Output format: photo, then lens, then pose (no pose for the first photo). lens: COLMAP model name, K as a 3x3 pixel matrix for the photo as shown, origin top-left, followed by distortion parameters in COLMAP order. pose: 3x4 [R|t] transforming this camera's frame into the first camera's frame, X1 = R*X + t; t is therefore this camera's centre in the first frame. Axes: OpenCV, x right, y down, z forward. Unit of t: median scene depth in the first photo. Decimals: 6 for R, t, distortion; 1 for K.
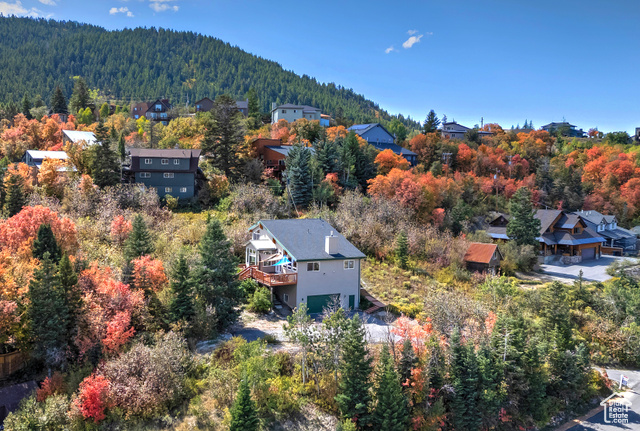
lens RADIAL K [[460.4, 0, 318.2], [0, 460.4, 247.0], [0, 0, 1]] dist [0.079807, -0.091630]
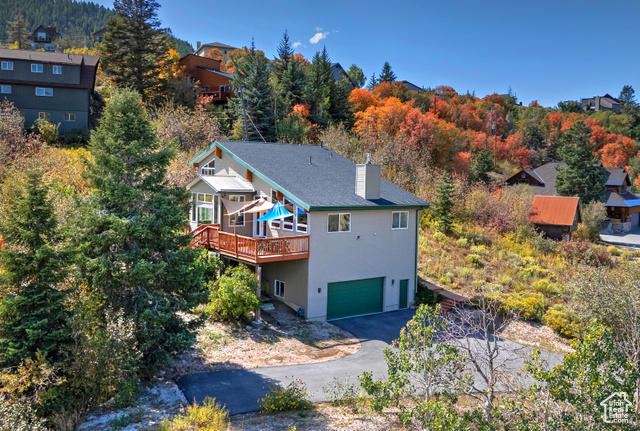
lens RADIAL K [[473.7, 0, 303.9], [0, 473.7, 234.3], [0, 0, 1]] dist [0.083879, -0.094414]
pose [[0.989459, -0.006735, 0.144654, -0.113924], [0.005947, 0.999965, 0.005883, 0.049007], [-0.144689, -0.004961, 0.989465, 0.481795]]
